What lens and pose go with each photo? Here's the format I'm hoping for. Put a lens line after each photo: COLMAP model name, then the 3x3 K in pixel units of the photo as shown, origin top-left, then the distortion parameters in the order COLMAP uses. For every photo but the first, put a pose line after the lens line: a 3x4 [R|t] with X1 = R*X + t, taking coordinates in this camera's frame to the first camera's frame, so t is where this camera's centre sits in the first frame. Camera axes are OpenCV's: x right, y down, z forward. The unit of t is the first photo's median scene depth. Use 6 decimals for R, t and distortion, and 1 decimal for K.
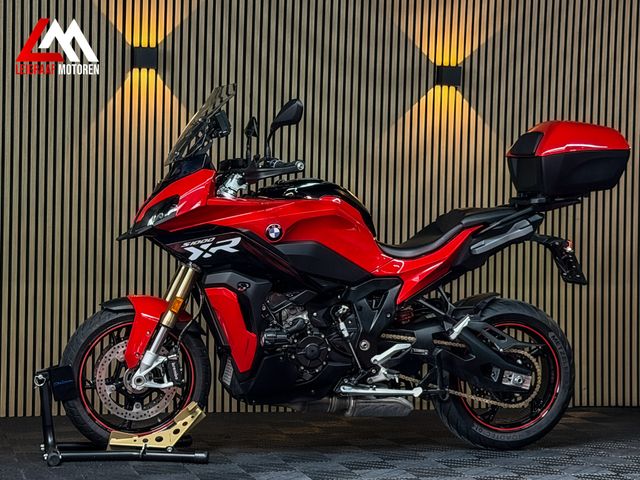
lens RADIAL K [[1471.0, 0, 320.0], [0, 1471.0, 240.0], [0, 0, 1]] dist [0.106813, 0.446838]
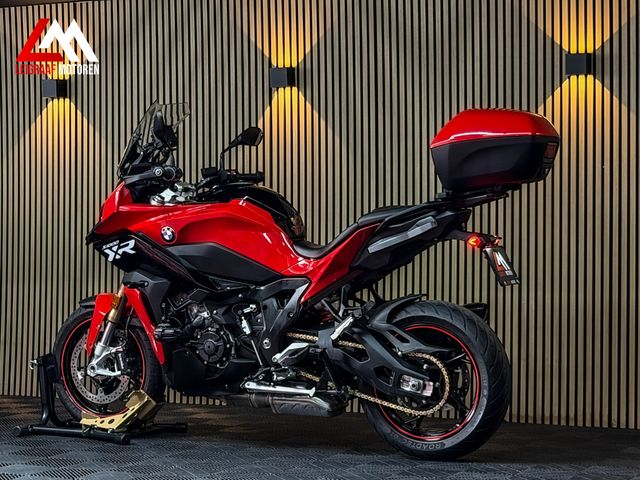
lens RADIAL K [[1496.3, 0, 301.2], [0, 1496.3, 240.0], [0, 0, 1]] dist [0.099452, 0.324140]
pose [[0.752079, -0.019498, -0.658784, 0.738850], [0.007496, 0.999751, -0.021032, 0.021722], [0.659030, 0.010880, 0.752038, 0.231756]]
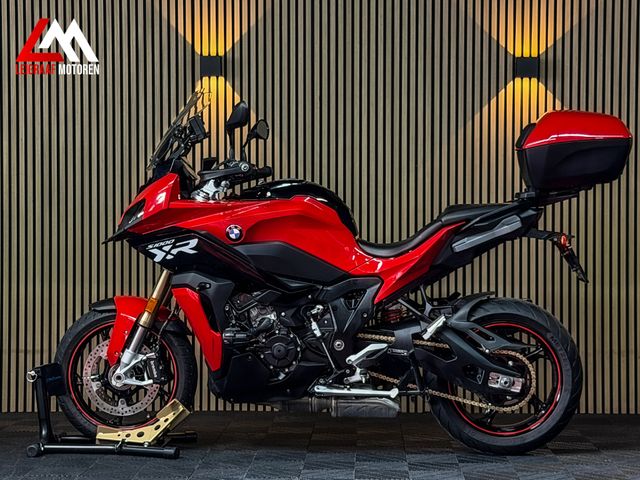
lens RADIAL K [[1499.6, 0, 320.0], [0, 1499.6, 240.0], [0, 0, 1]] dist [0.084345, 0.326681]
pose [[0.952588, -0.016805, -0.303800, 0.328172], [0.015777, 0.999858, -0.005840, 0.006196], [0.303855, 0.000770, 0.952718, 0.030706]]
